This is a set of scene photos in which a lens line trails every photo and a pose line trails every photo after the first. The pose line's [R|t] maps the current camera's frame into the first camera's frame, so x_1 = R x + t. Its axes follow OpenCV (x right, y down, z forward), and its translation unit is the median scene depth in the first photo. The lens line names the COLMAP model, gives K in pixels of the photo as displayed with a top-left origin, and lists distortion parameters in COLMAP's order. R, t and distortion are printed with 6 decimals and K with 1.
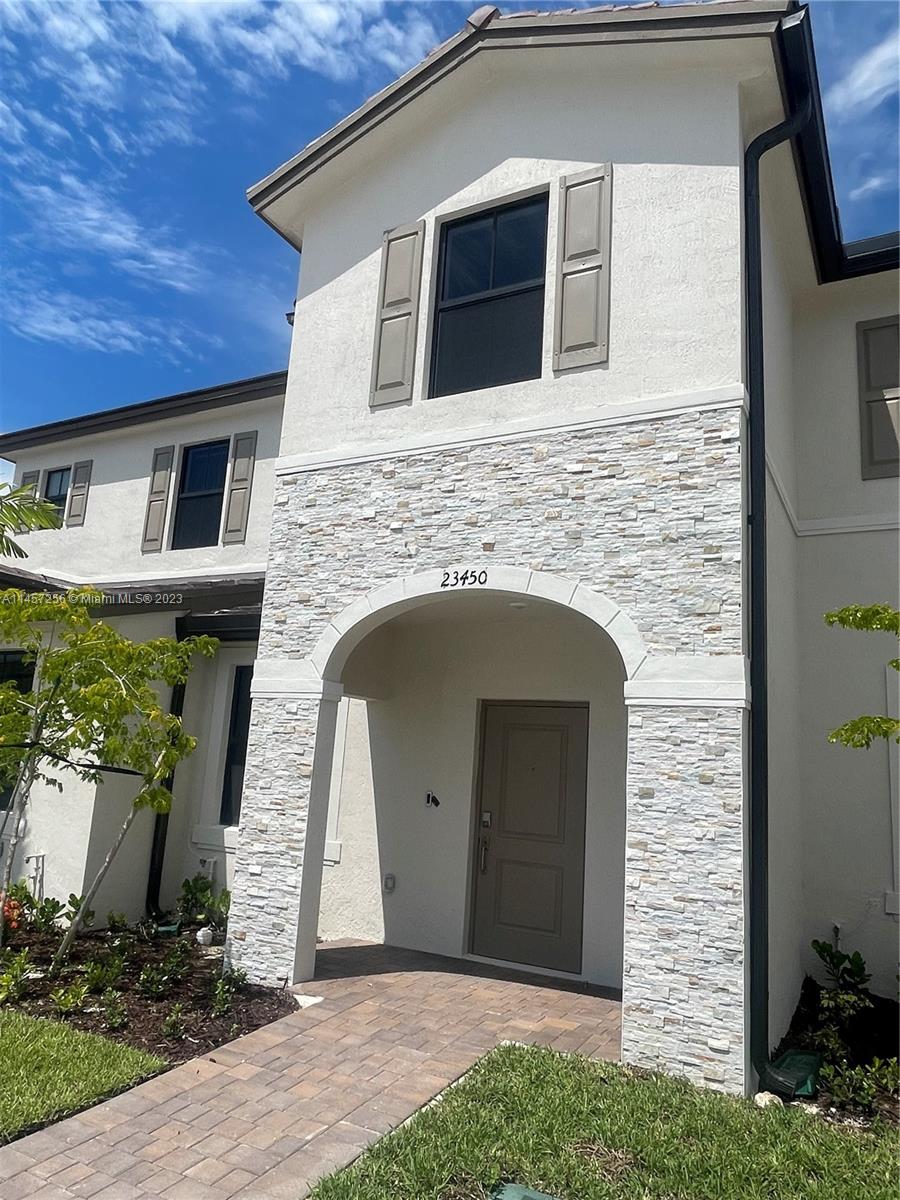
lens RADIAL K [[828.9, 0, 447.5], [0, 828.9, 599.8], [0, 0, 1]] dist [0.002949, -0.009298]
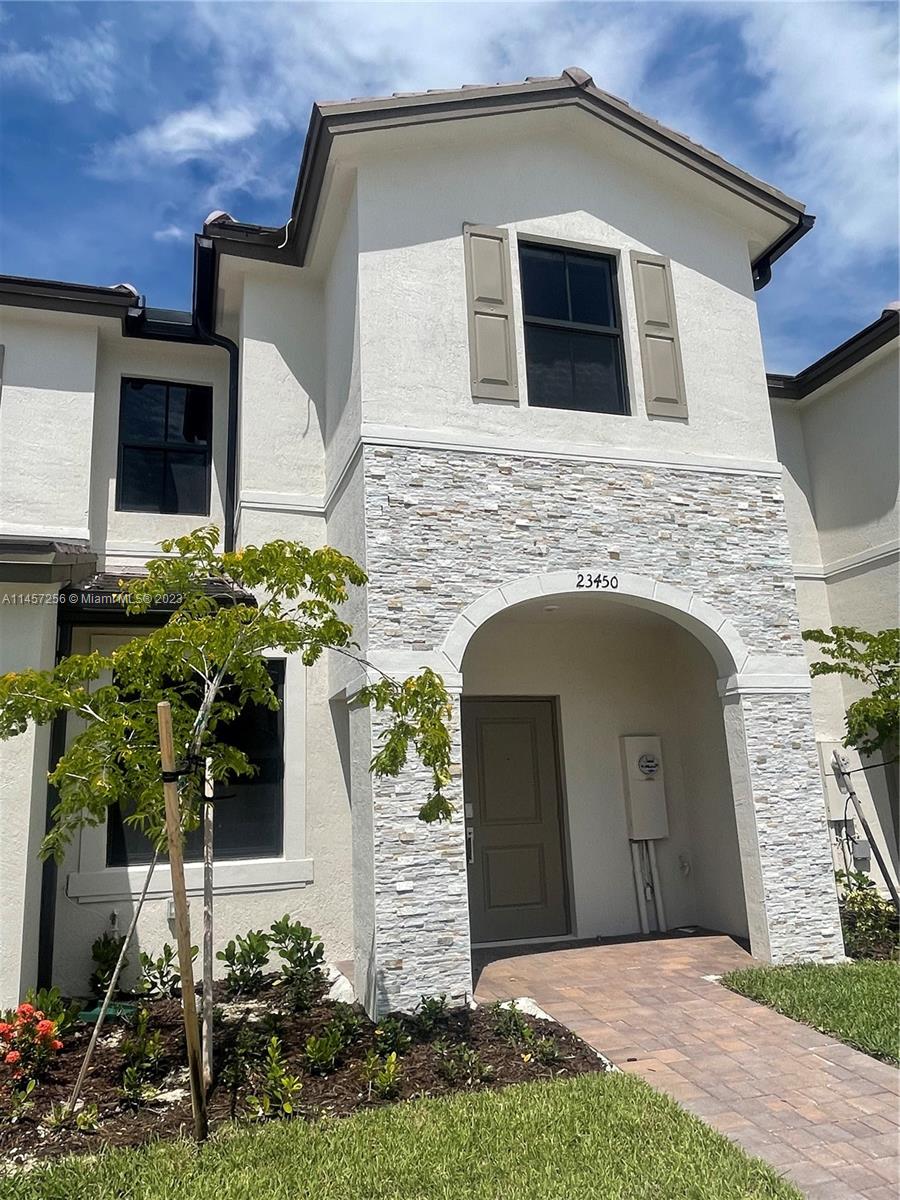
lens RADIAL K [[828.9, 0, 407.7], [0, 828.9, 604.9], [0, 0, 1]] dist [0.002949, -0.009298]
pose [[0.702598, 0.071405, 0.707995, -0.918263], [-0.063558, 0.997273, -0.037507, 0.061372], [-0.708743, -0.018647, 0.705220, 0.396327]]
